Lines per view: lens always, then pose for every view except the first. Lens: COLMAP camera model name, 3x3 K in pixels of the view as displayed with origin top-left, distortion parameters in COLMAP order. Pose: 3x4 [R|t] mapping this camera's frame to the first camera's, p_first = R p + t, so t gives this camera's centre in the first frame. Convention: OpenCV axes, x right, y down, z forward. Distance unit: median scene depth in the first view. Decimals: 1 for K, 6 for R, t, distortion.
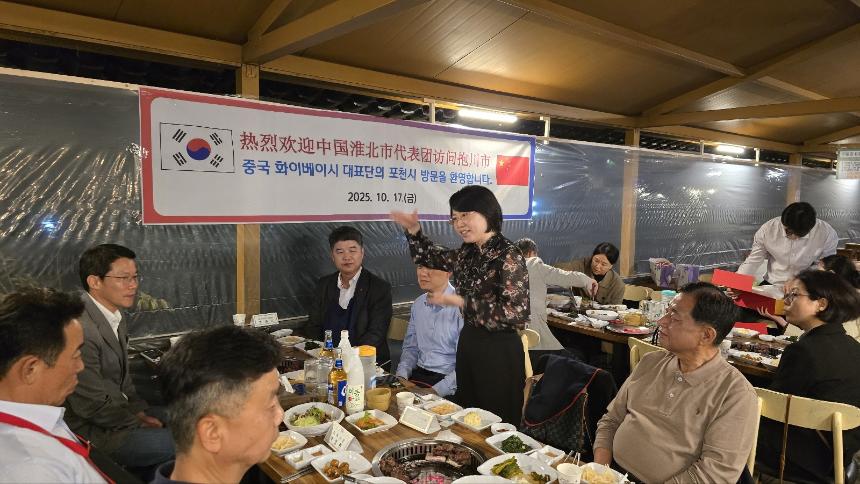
lens RADIAL K [[573.7, 0, 430.0], [0, 573.7, 242.0], [0, 0, 1]] dist [0.120369, -0.176211]
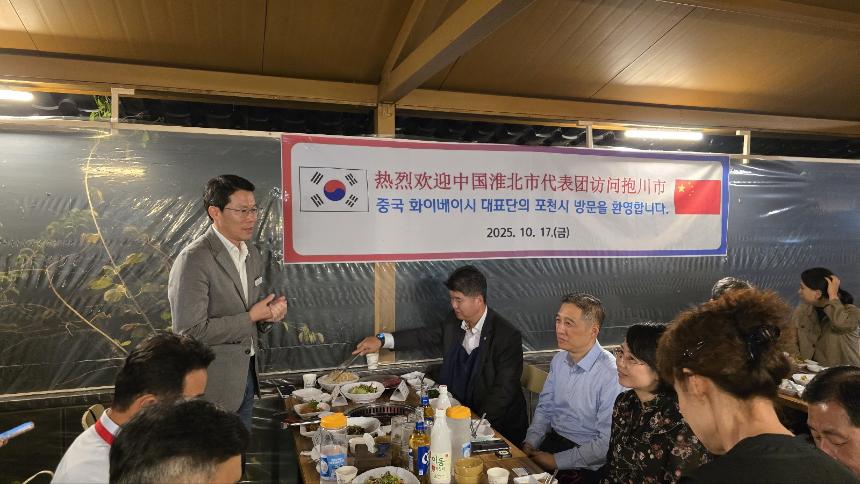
lens RADIAL K [[573.7, 0, 430.0], [0, 573.7, 242.0], [0, 0, 1]] dist [0.120369, -0.176211]
pose [[0.935091, -0.010580, -0.354250, 0.100272], [-0.008610, 0.998581, -0.052553, -0.013445], [0.354304, 0.052192, 0.933673, 0.095334]]
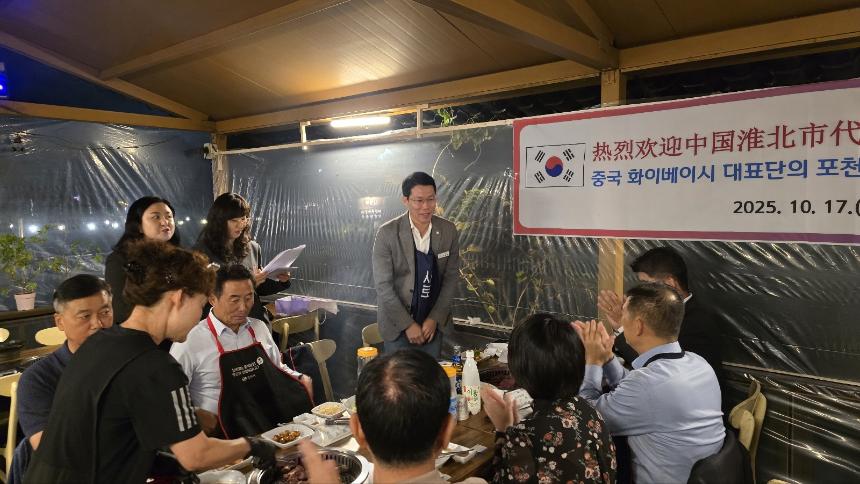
lens RADIAL K [[561.6, 0, 427.9], [0, 561.6, 222.2], [0, 0, 1]] dist [0.061053, -0.069034]
pose [[0.193665, 0.018129, -0.980900, 0.481658], [-0.058054, 0.998289, 0.006988, -0.042420], [0.979349, 0.055592, 0.194386, 0.482241]]
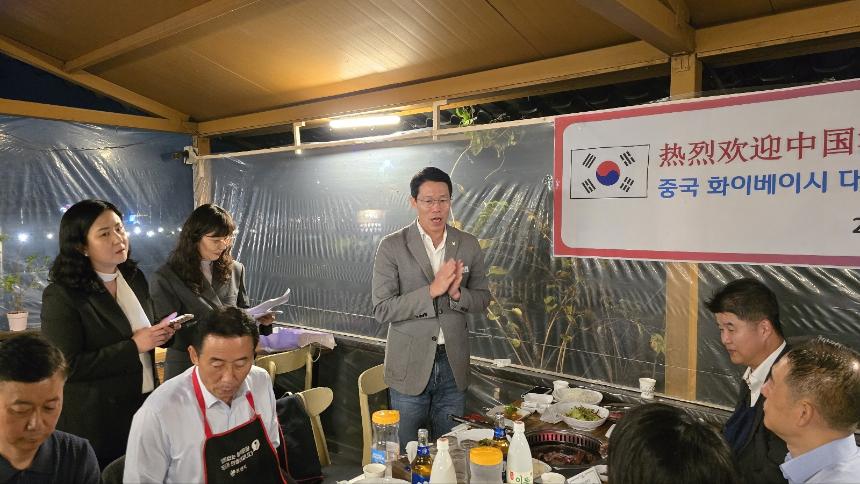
lens RADIAL K [[552.7, 0, 437.6], [0, 552.7, 230.8], [0, 0, 1]] dist [0.062902, -0.086166]
pose [[0.228008, 0.003287, -0.973654, 0.295954], [-0.073959, 0.997164, -0.013954, -0.035727], [0.970846, 0.075192, 0.227605, 0.476587]]
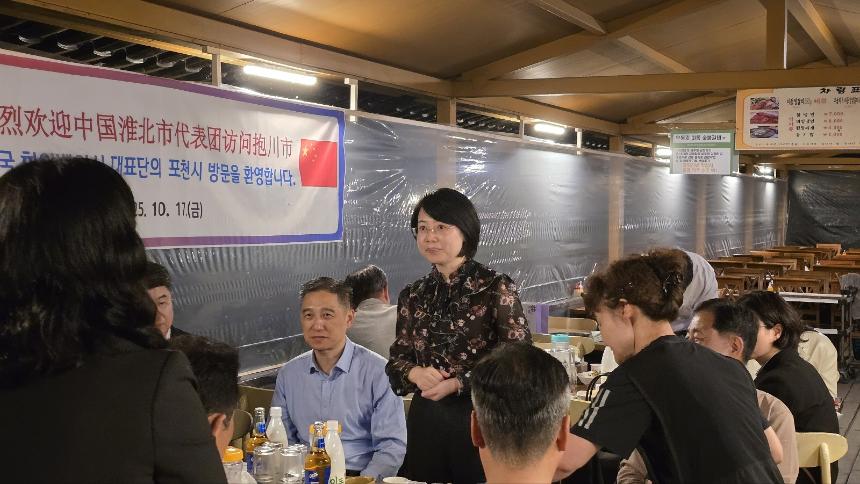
lens RADIAL K [[1128.3, 0, 419.7], [0, 1128.3, 277.2], [0, 0, 1]] dist [0.018418, 0.056520]
pose [[0.901007, -0.037968, 0.432139, -0.366876], [0.041330, 0.999144, 0.001613, 0.003061], [-0.431831, 0.016407, 0.901805, -0.190796]]
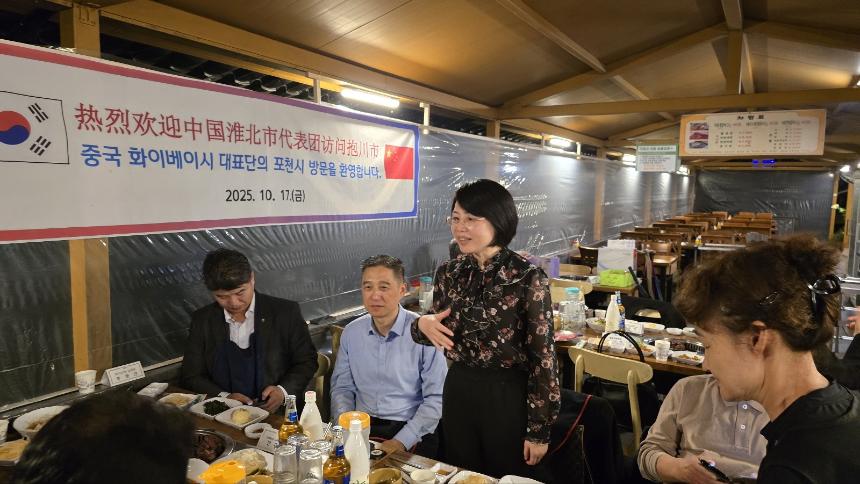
lens RADIAL K [[588.7, 0, 430.0], [0, 588.7, 242.0], [0, 0, 1]] dist [0.083291, -0.072940]
pose [[0.936125, -0.037338, 0.349681, -0.166018], [0.030824, 0.999232, 0.024177, -0.028079], [-0.350315, -0.011854, 0.936557, 0.171315]]
